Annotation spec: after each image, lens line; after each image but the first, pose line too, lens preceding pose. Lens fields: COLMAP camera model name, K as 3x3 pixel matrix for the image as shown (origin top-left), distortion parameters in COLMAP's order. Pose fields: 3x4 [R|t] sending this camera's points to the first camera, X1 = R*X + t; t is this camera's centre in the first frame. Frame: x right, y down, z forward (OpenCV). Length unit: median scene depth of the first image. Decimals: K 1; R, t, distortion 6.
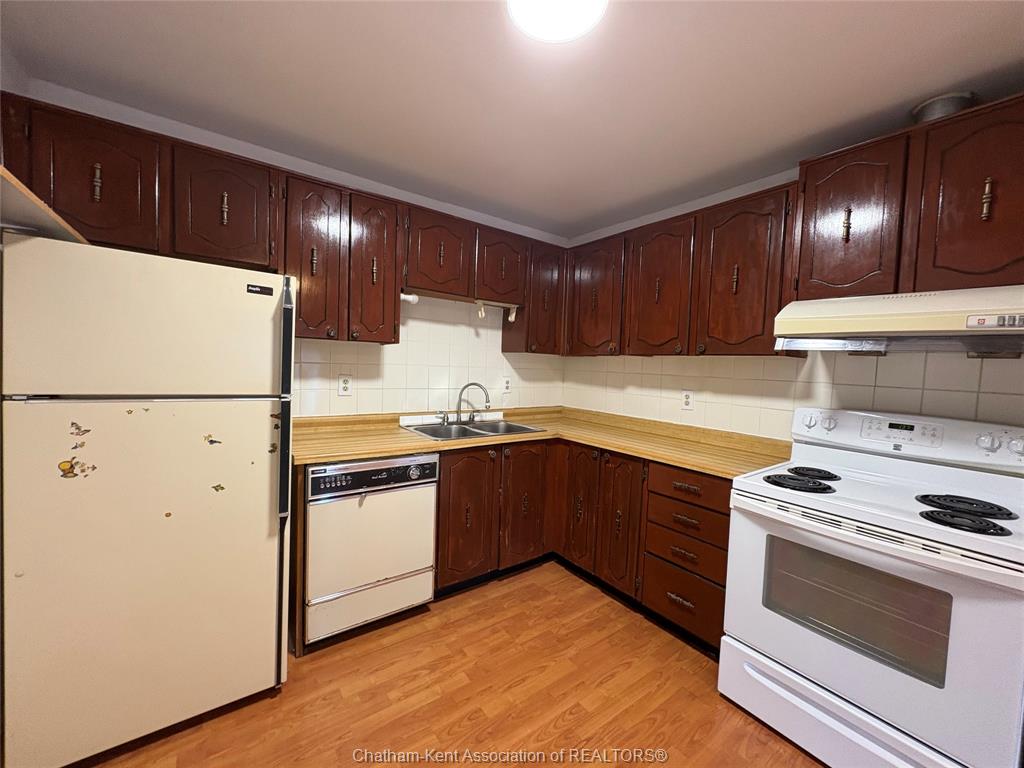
lens RADIAL K [[408.0, 0, 508.3], [0, 408.0, 381.8], [0, 0, 1]] dist [0.001991, 0.000482]
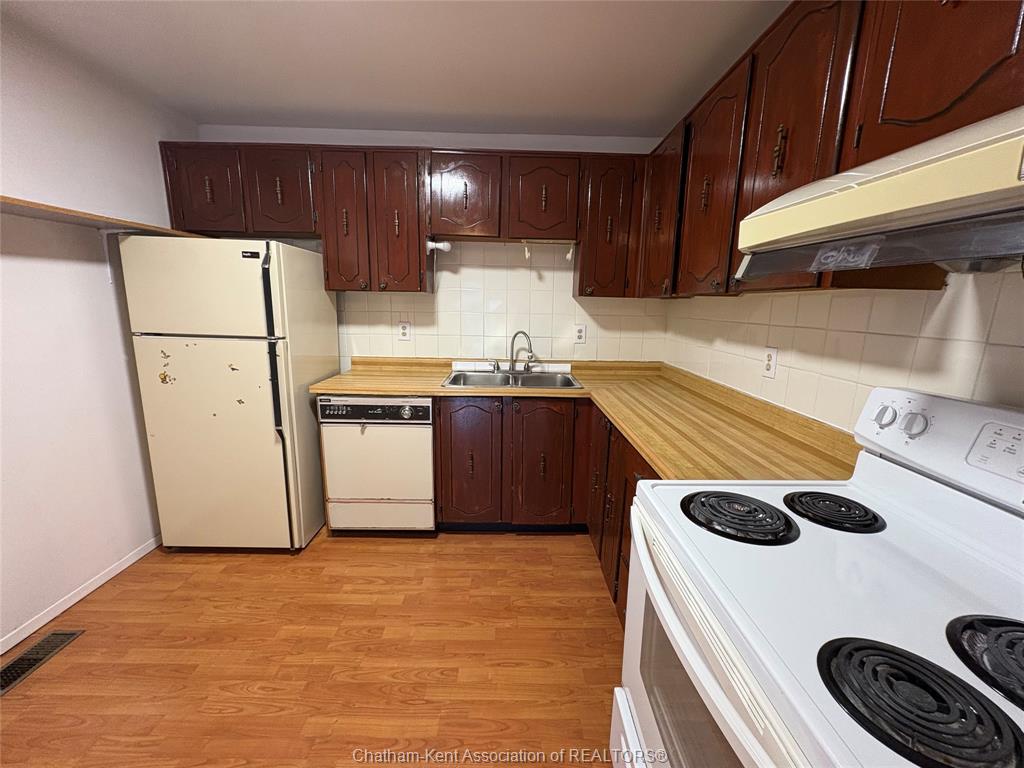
lens RADIAL K [[408.0, 0, 511.9], [0, 408.0, 381.0], [0, 0, 1]] dist [0.001991, 0.000482]
pose [[0.810790, 0.087141, -0.578814, 0.610480], [-0.013862, 0.991438, 0.129844, -0.006299], [0.585173, -0.097252, 0.805056, 0.292914]]
